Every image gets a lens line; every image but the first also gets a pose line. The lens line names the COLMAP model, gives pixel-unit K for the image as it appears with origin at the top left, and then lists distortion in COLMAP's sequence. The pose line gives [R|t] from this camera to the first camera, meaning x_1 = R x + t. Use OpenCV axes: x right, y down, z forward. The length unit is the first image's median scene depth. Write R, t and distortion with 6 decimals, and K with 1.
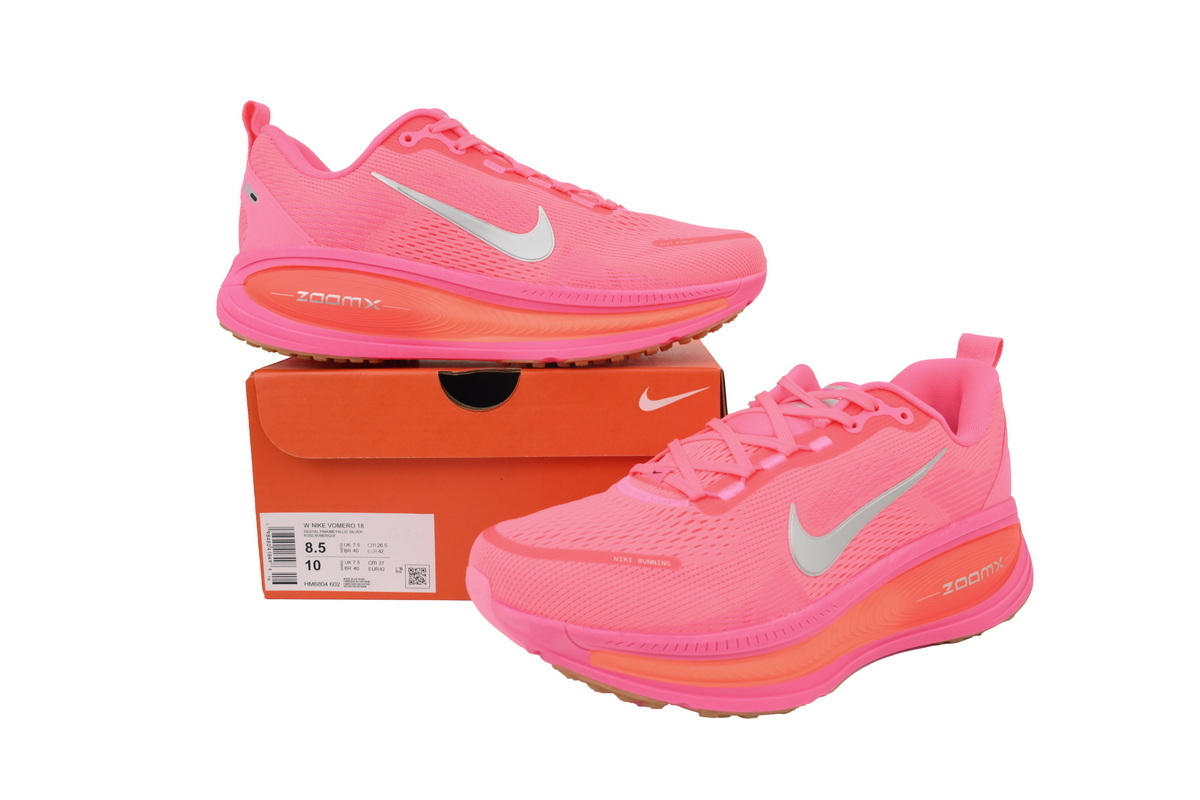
lens RADIAL K [[880.6, 0, 600.0], [0, 880.6, 400.0], [0, 0, 1]] dist [0.003321, -0.000451]
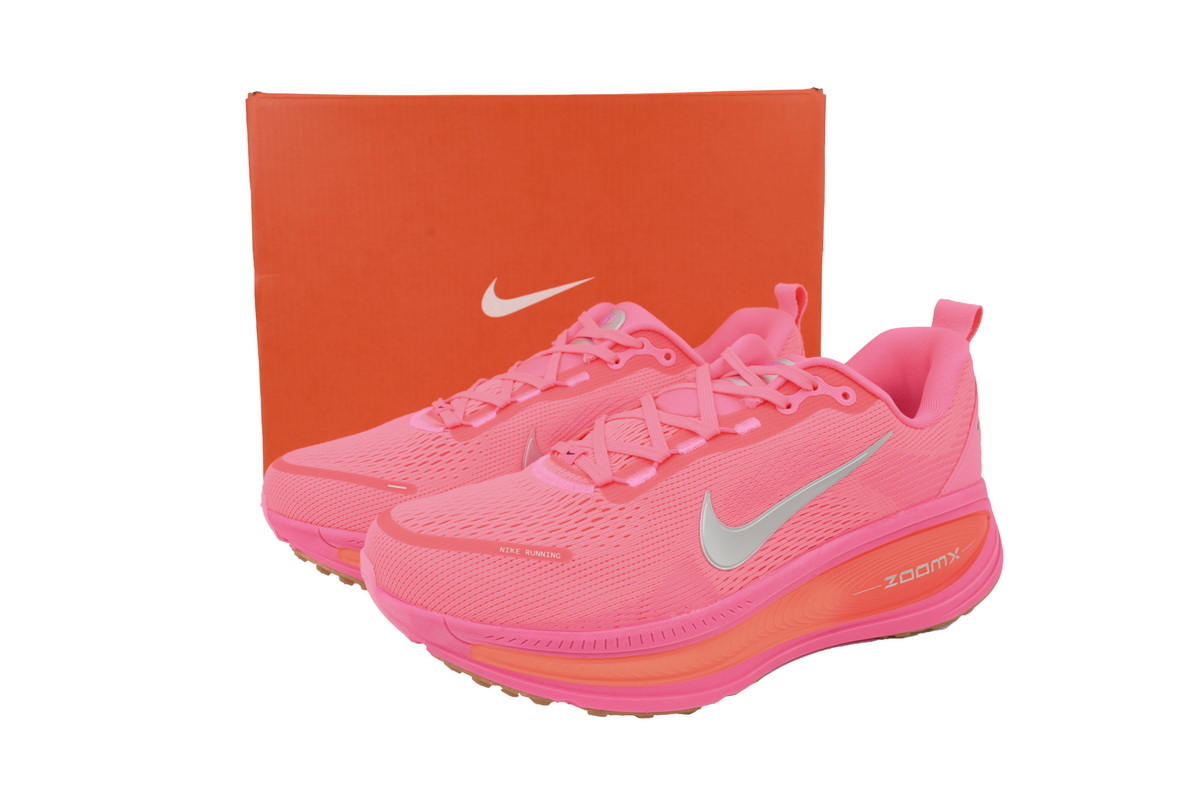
lens RADIAL K [[880.6, 0, 600.0], [0, 880.6, 400.0], [0, 0, 1]] dist [0.003321, -0.000451]
pose [[0.995999, 0.015942, -0.087928, 0.185112], [-0.009427, 0.997213, 0.074013, -0.046790], [0.088862, -0.072888, 0.993373, 0.070837]]
